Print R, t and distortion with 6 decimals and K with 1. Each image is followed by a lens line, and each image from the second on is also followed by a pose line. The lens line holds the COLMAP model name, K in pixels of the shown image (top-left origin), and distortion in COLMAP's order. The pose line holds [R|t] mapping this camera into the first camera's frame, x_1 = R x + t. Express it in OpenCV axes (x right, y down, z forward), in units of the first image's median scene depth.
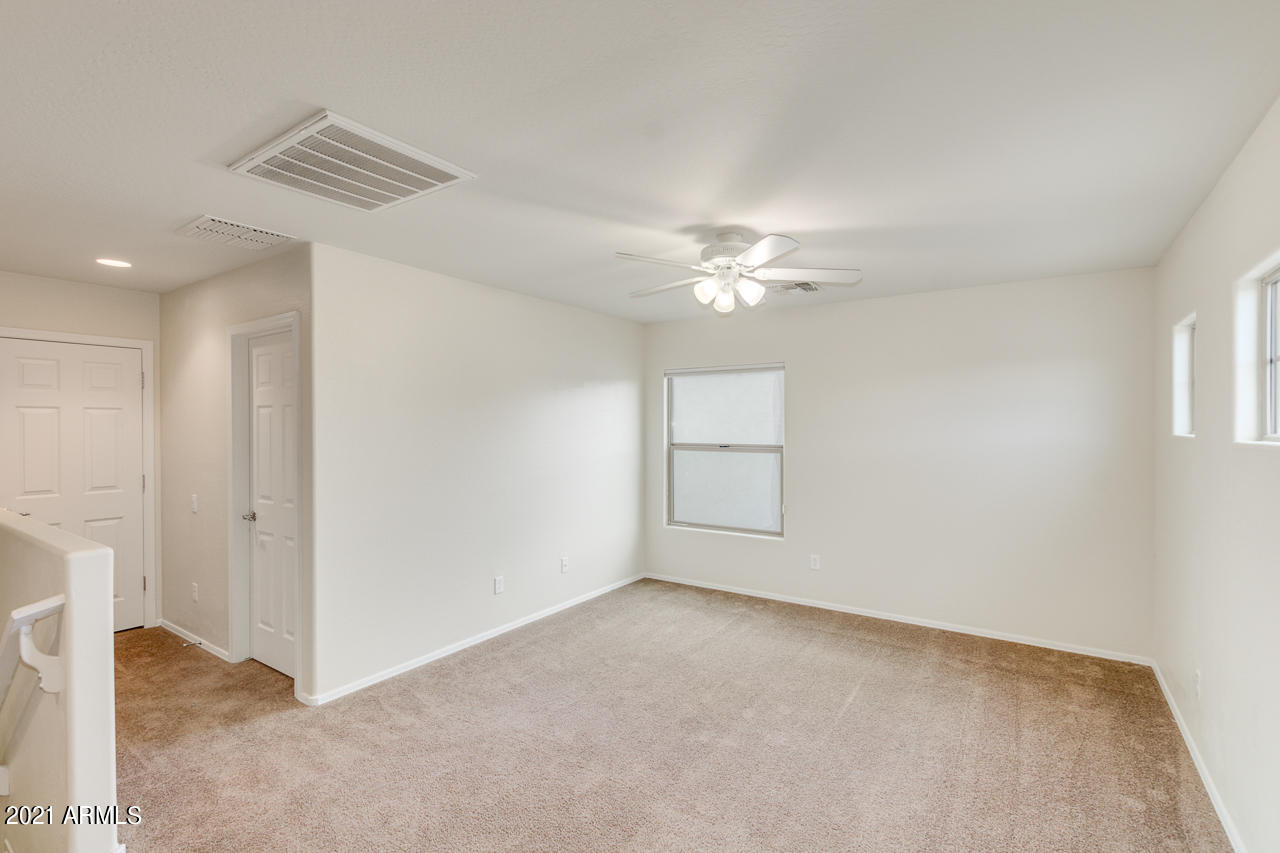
lens RADIAL K [[587.8, 0, 640.5], [0, 587.8, 431.5], [0, 0, 1]] dist [0.001548, -0.000113]
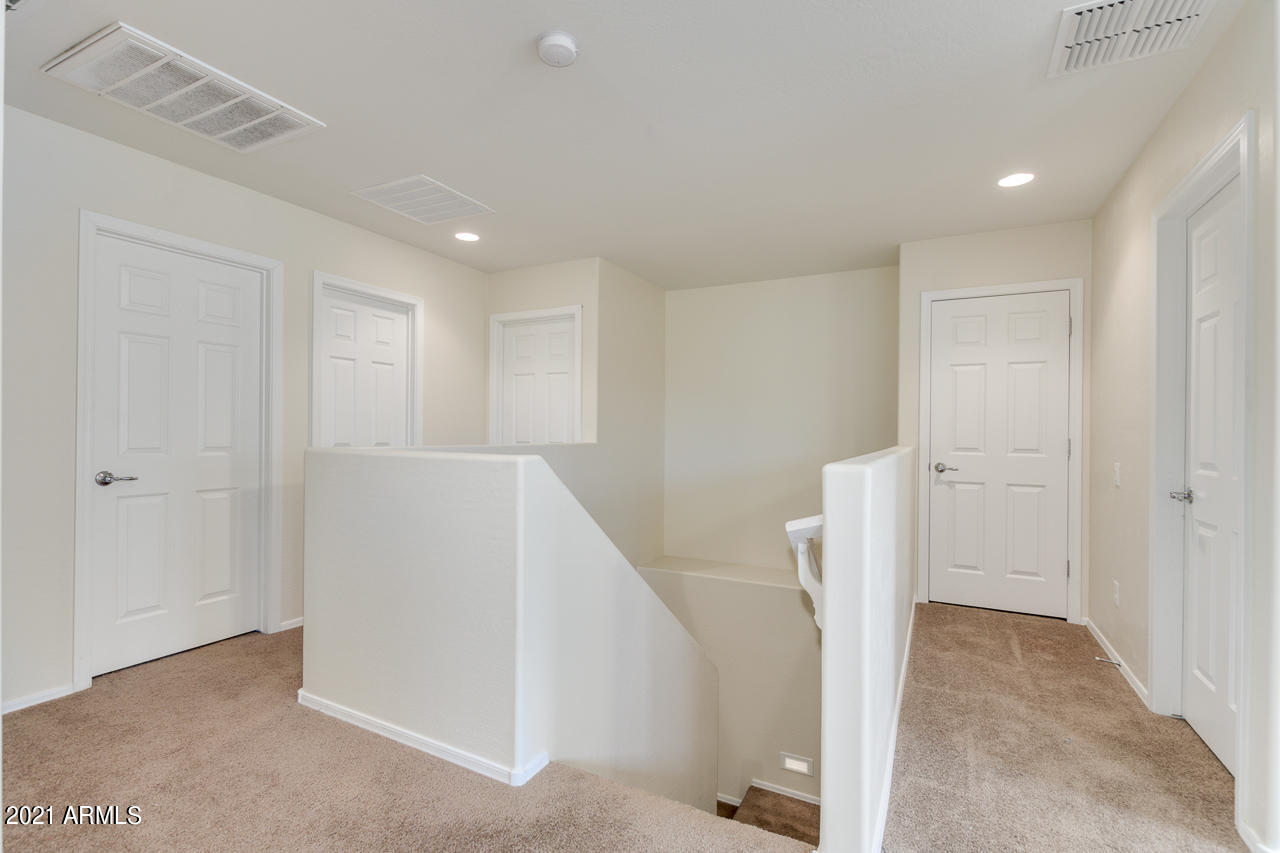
lens RADIAL K [[587.8, 0, 640.5], [0, 587.8, 431.5], [0, 0, 1]] dist [0.001548, -0.000113]
pose [[0.128447, 0.003771, -0.991709, -0.105663], [-0.018691, 0.999824, 0.001381, 0.085640], [0.991540, 0.018359, 0.128495, 0.333461]]
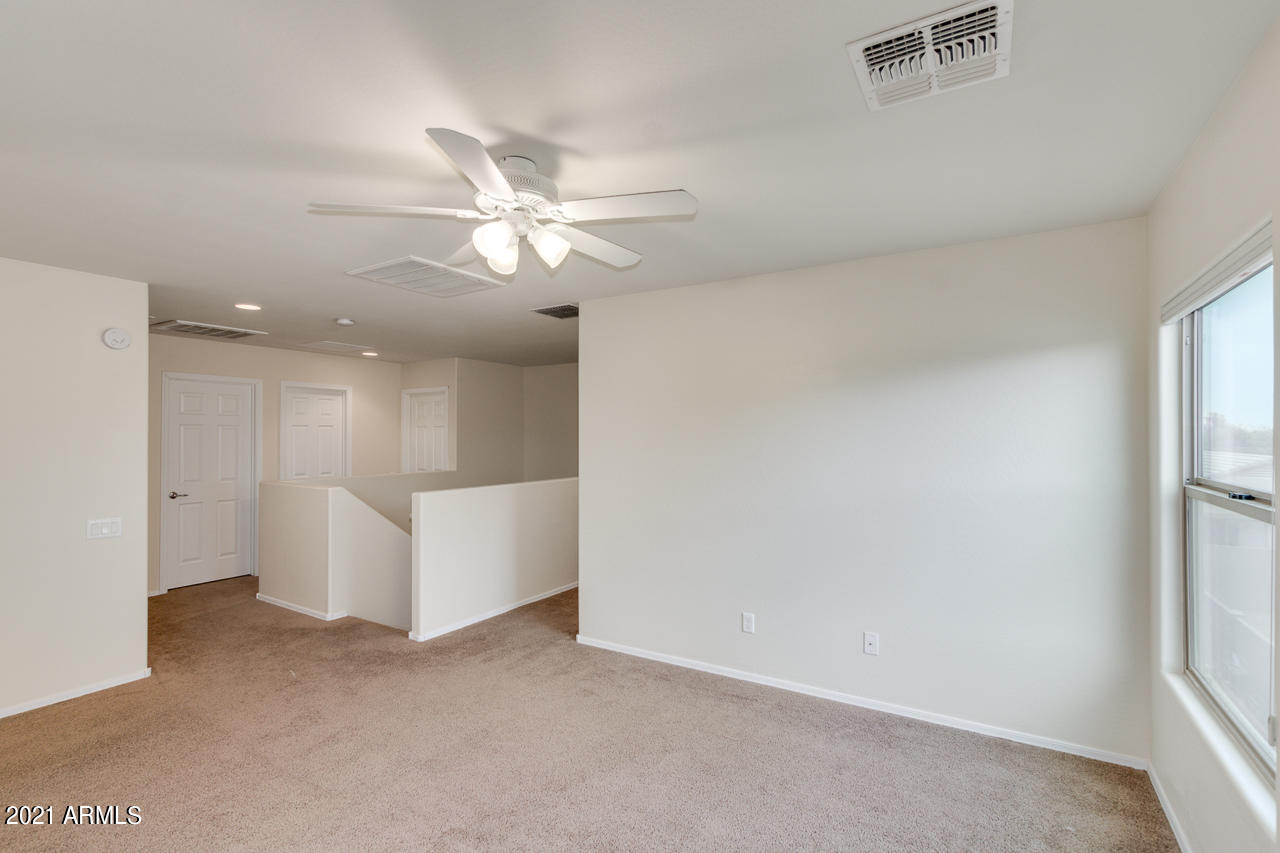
lens RADIAL K [[587.8, 0, 640.5], [0, 587.8, 431.5], [0, 0, 1]] dist [0.001548, -0.000113]
pose [[0.051153, -0.005910, -0.998673, 0.696036], [-0.008415, 0.999944, -0.006348, -0.011692], [0.998655, 0.008728, 0.051101, 0.917494]]
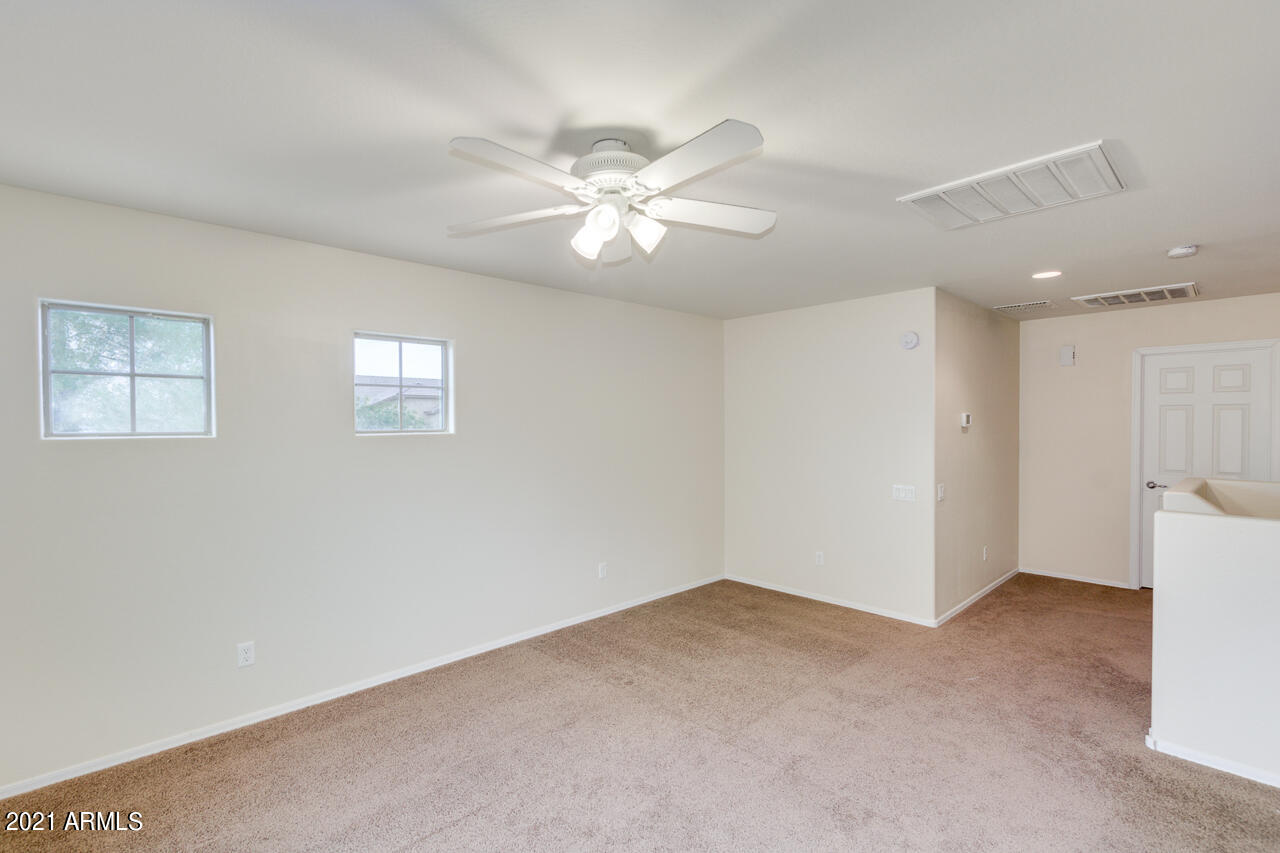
lens RADIAL K [[587.8, 0, 640.5], [0, 587.8, 431.5], [0, 0, 1]] dist [0.001548, -0.000113]
pose [[-0.977637, 0.004922, 0.210243, -0.038322], [0.009945, 0.999690, 0.022841, -0.012963], [-0.210065, 0.024421, -0.977382, 1.387170]]
